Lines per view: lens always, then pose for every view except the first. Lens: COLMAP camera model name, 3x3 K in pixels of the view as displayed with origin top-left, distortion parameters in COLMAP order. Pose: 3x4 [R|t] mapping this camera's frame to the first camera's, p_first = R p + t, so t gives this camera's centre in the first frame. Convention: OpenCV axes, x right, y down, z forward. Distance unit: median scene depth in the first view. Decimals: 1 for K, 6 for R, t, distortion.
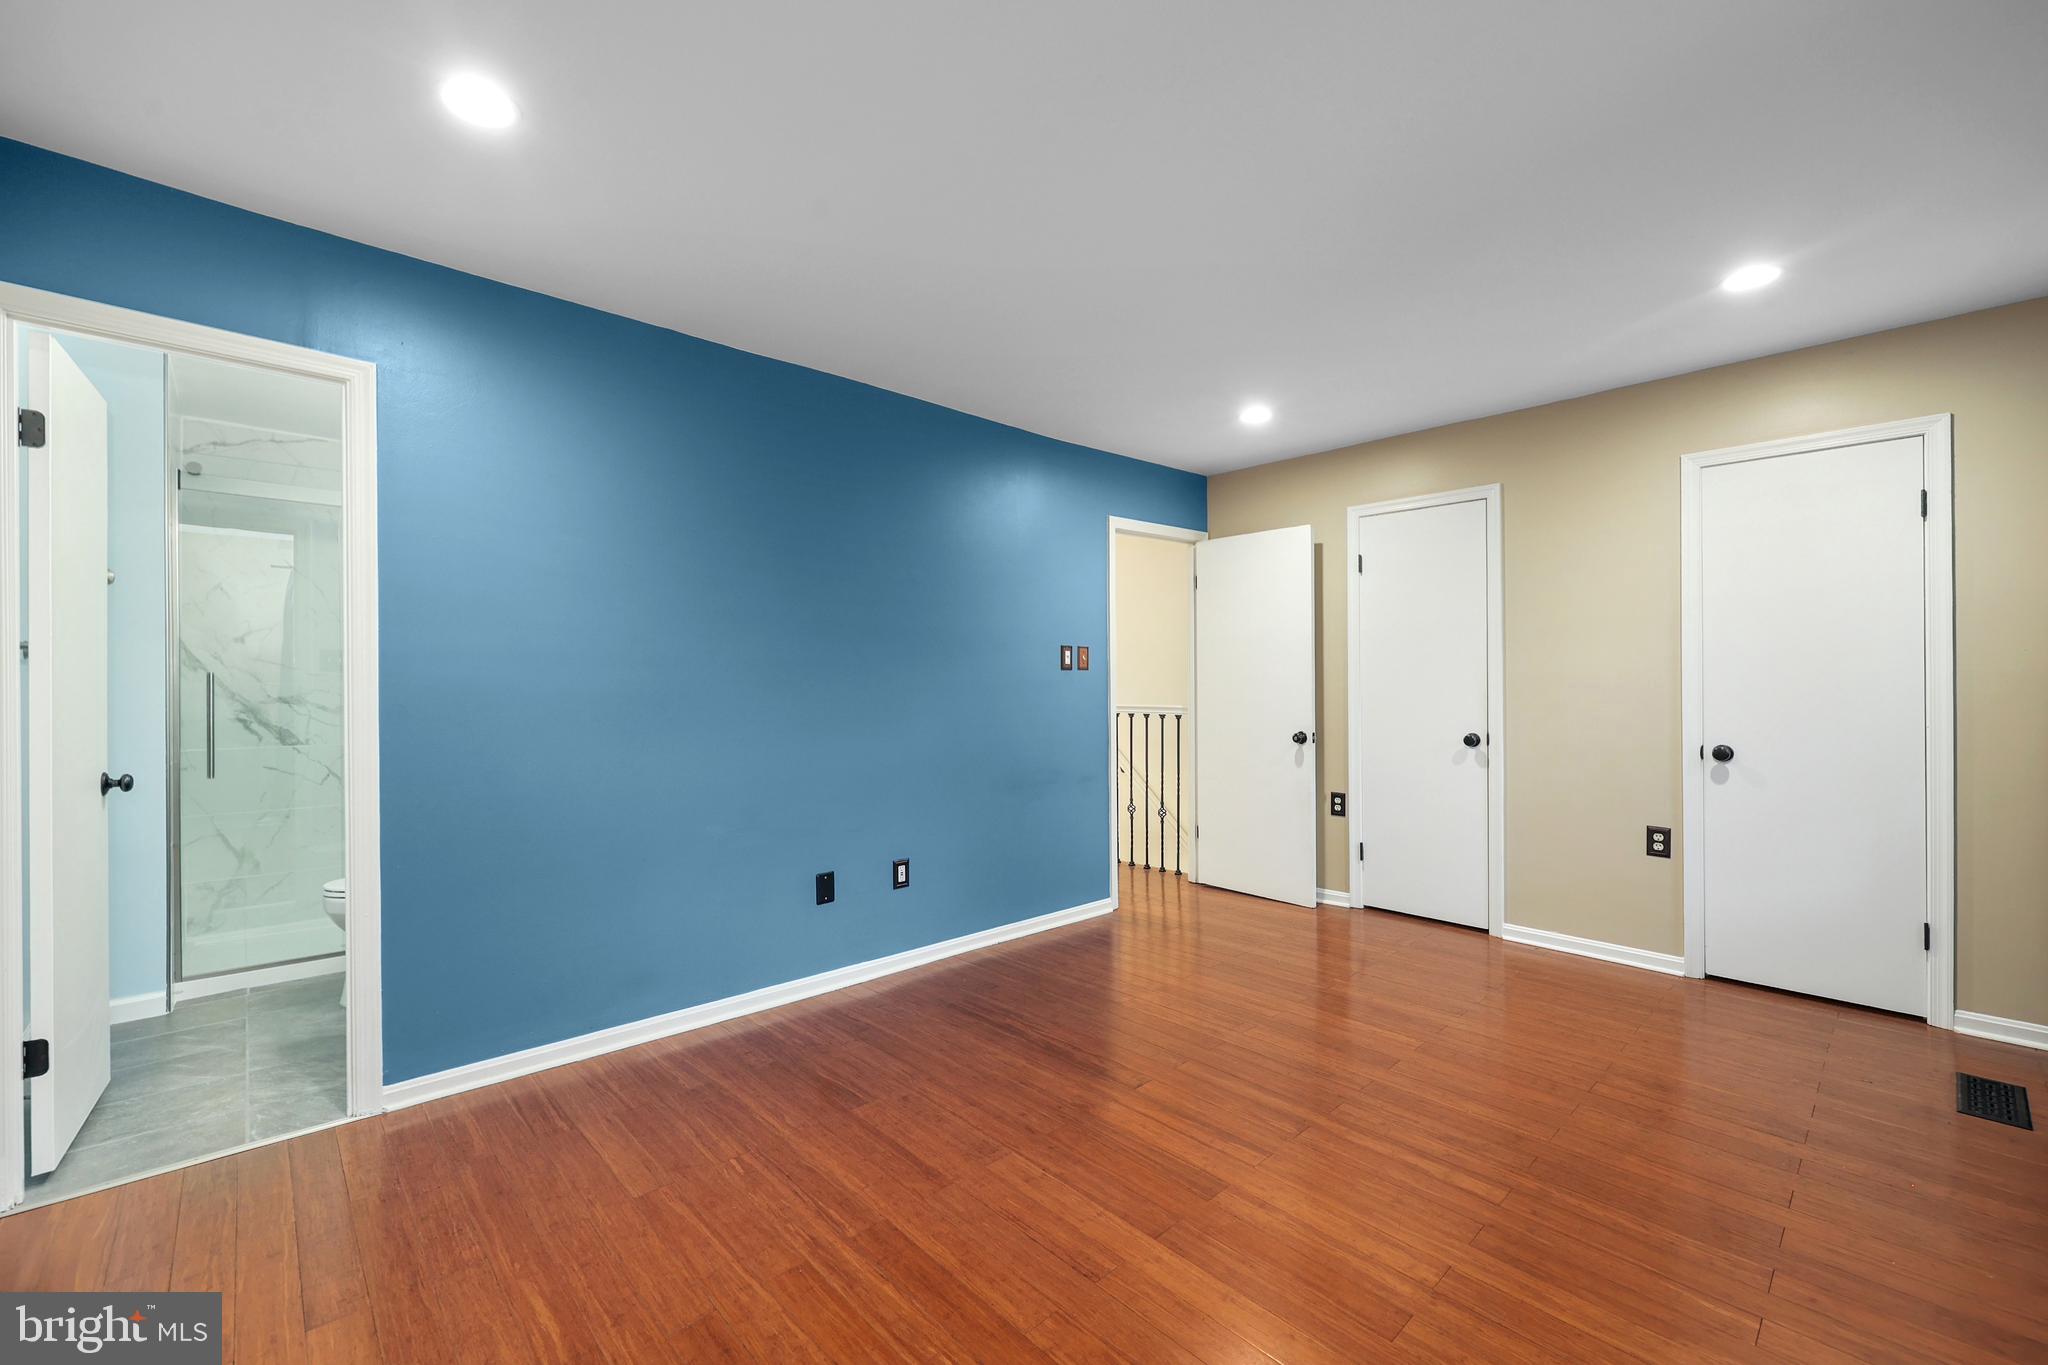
lens RADIAL K [[847.0, 0, 1028.8], [0, 847.0, 683.6], [0, 0, 1]] dist [0.000604, 0.000029]
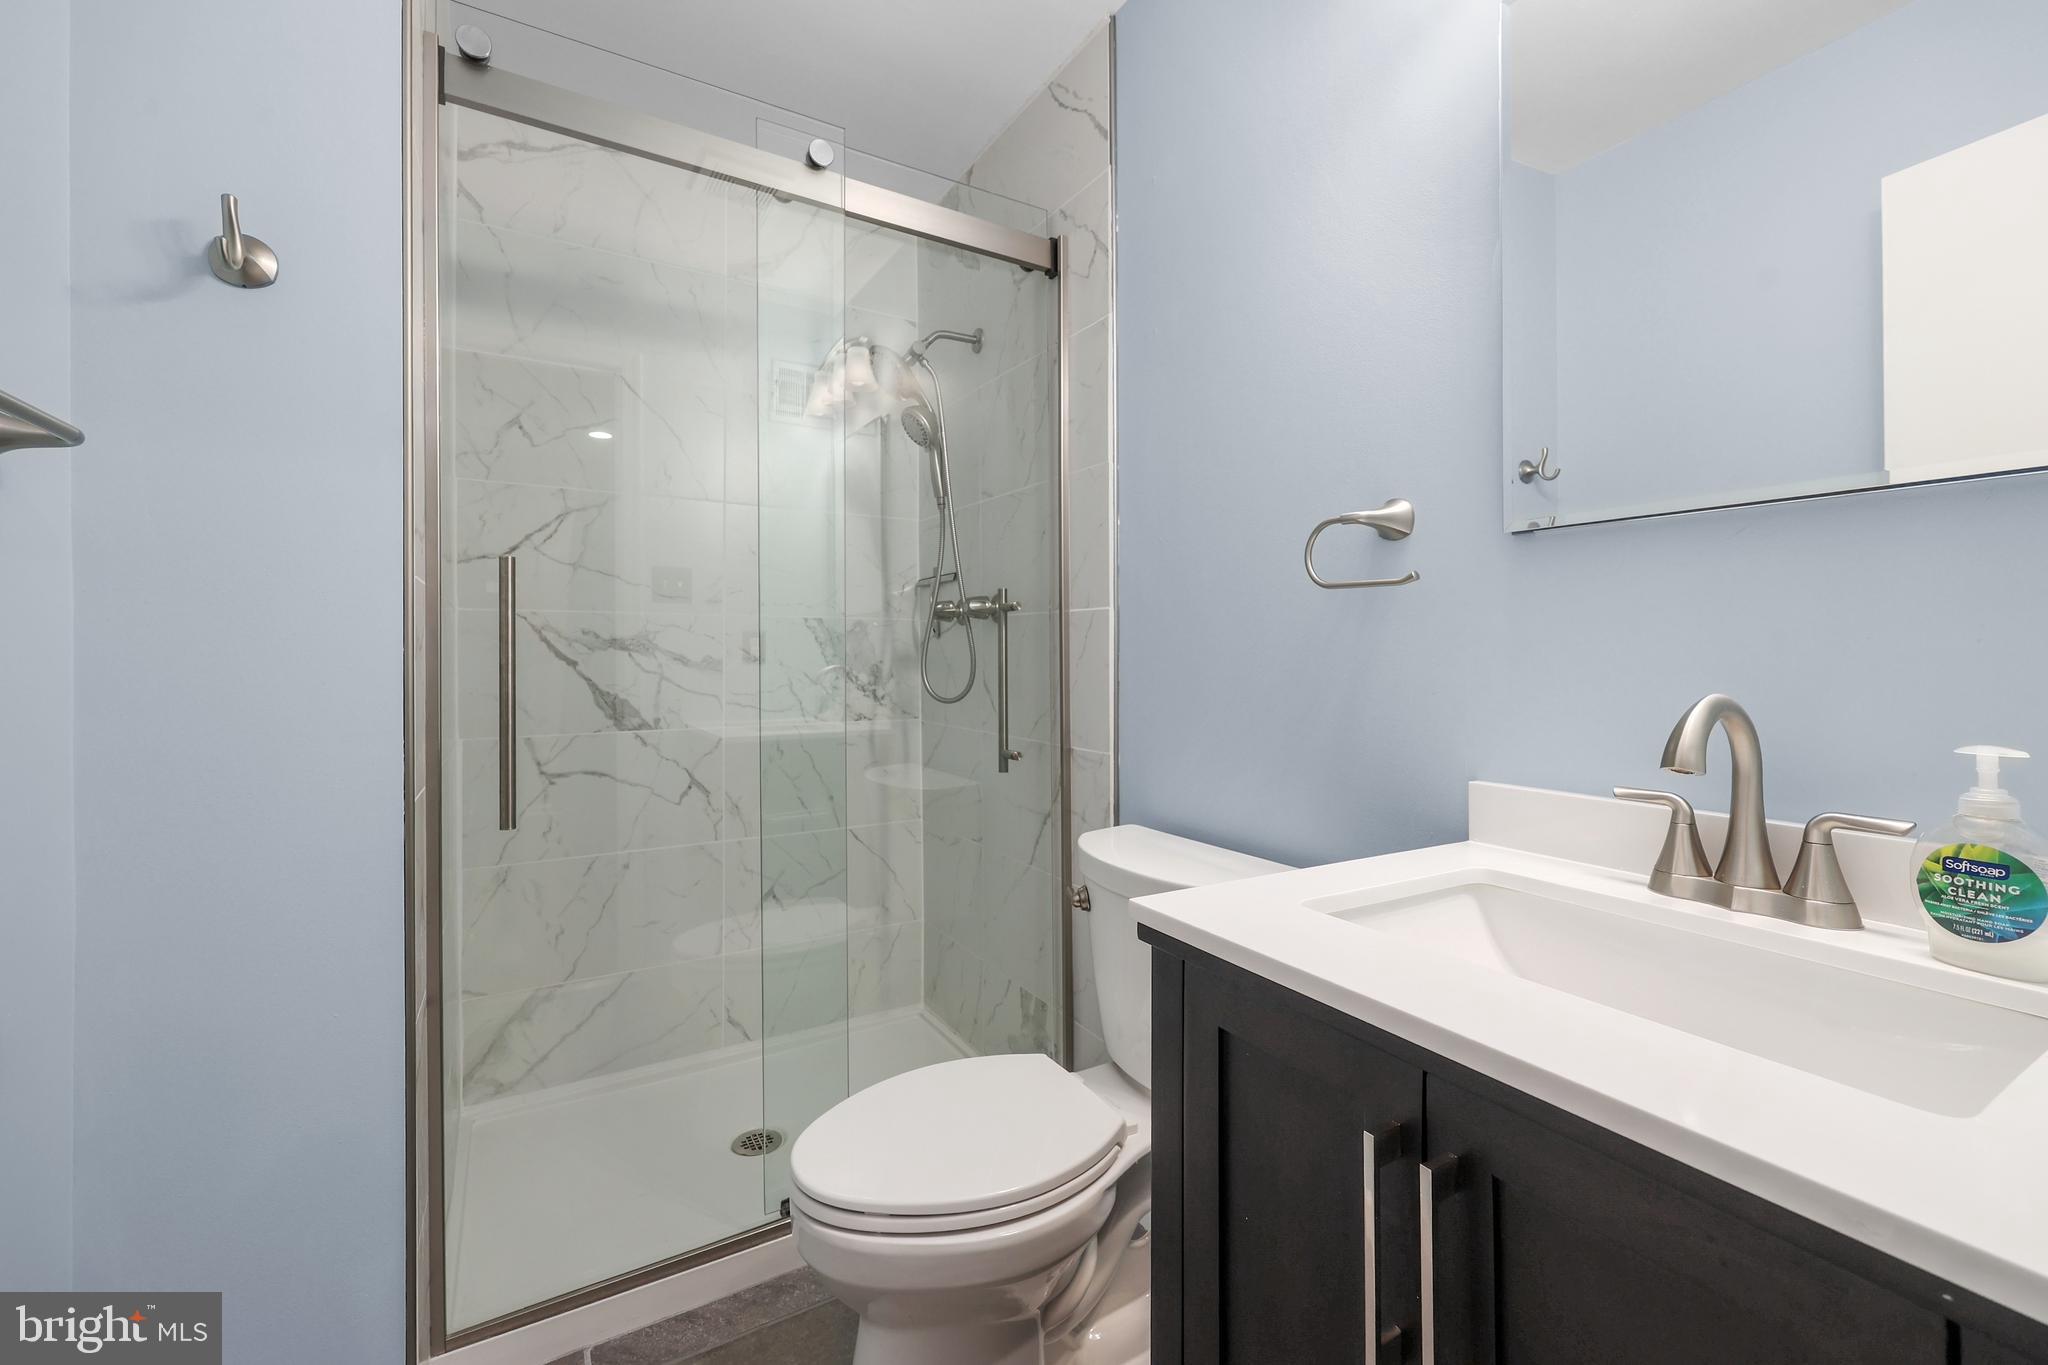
lens RADIAL K [[847.0, 0, 1028.8], [0, 847.0, 683.6], [0, 0, 1]] dist [0.000604, 0.000029]
pose [[0.979177, 0.032466, -0.200397, -0.535484], [-0.026011, 0.999057, 0.034766, 0.020232], [0.201337, -0.028829, 0.979098, 0.547204]]
